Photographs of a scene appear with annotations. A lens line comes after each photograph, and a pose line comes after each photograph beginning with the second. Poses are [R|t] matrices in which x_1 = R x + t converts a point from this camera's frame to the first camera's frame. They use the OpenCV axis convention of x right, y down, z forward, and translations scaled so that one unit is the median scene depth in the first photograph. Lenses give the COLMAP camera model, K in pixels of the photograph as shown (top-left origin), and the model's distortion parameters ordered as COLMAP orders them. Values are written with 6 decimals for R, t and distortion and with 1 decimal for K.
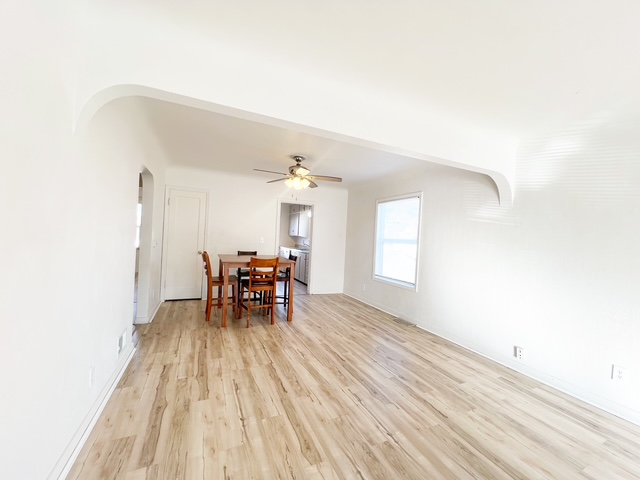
lens RADIAL K [[255.4, 0, 319.1], [0, 255.4, 239.4], [0, 0, 1]] dist [-0.001519, -0.000080]
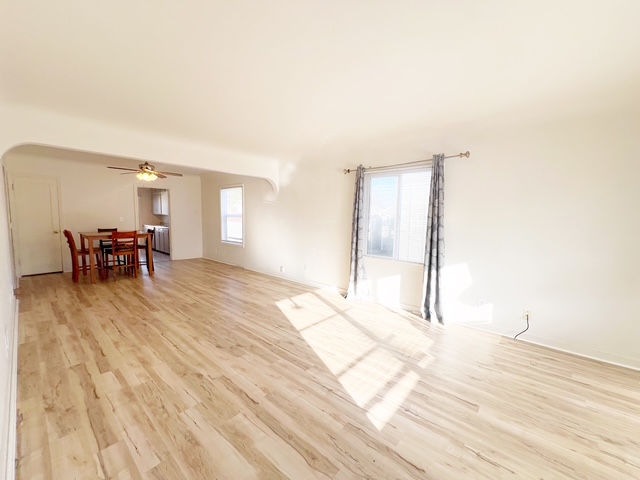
lens RADIAL K [[255.4, 0, 319.1], [0, 255.4, 239.4], [0, 0, 1]] dist [-0.001519, -0.000080]
pose [[0.908516, -0.073074, 0.411410, 0.164570], [0.033116, 0.994085, 0.103437, 0.006321], [-0.416535, -0.080350, 0.905562, -0.657513]]
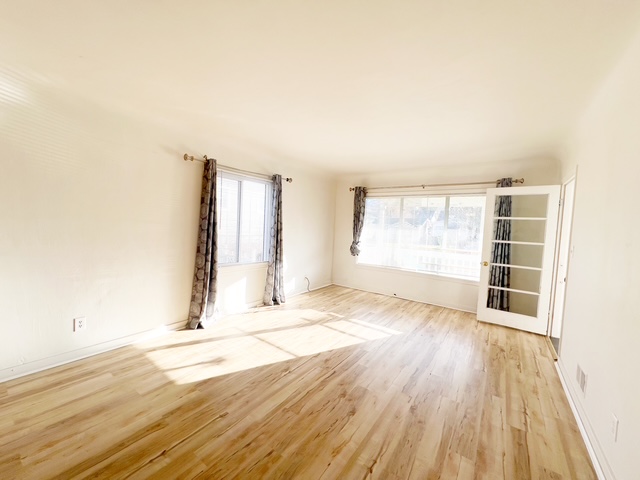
lens RADIAL K [[255.4, 0, 319.1], [0, 255.4, 239.4], [0, 0, 1]] dist [-0.001519, -0.000080]
pose [[-0.487575, -0.123949, 0.864238, -0.166199], [-0.063336, 0.992285, 0.106581, -0.025077], [-0.870781, -0.002771, -0.491663, 0.332497]]
